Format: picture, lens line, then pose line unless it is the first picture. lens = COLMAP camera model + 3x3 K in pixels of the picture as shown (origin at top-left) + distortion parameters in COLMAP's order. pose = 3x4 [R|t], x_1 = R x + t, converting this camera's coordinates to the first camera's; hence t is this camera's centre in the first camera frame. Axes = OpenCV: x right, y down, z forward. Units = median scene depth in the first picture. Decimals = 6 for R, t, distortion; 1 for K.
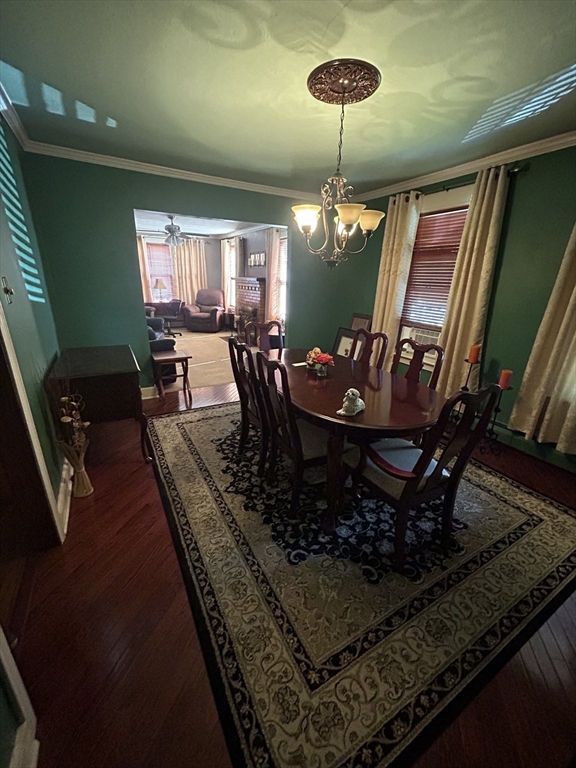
lens RADIAL K [[314.3, 0, 290.7], [0, 314.3, 383.6], [0, 0, 1]] dist [-0.006216, 0.003026]
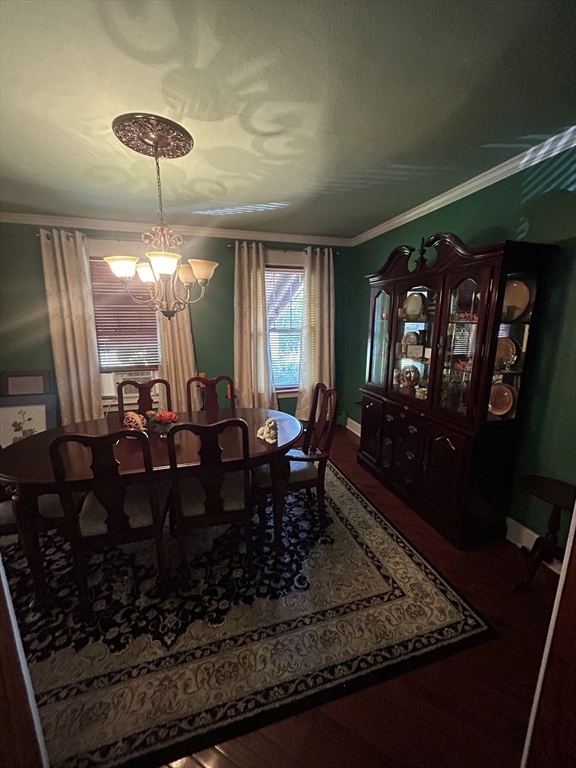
lens RADIAL K [[314.3, 0, 289.9], [0, 314.3, 380.4], [0, 0, 1]] dist [-0.006216, 0.003026]
pose [[0.210267, -0.212492, 0.954272, -0.899997], [0.318340, 0.937779, 0.138675, -0.262015], [-0.924363, 0.274624, 0.264829, 0.596189]]
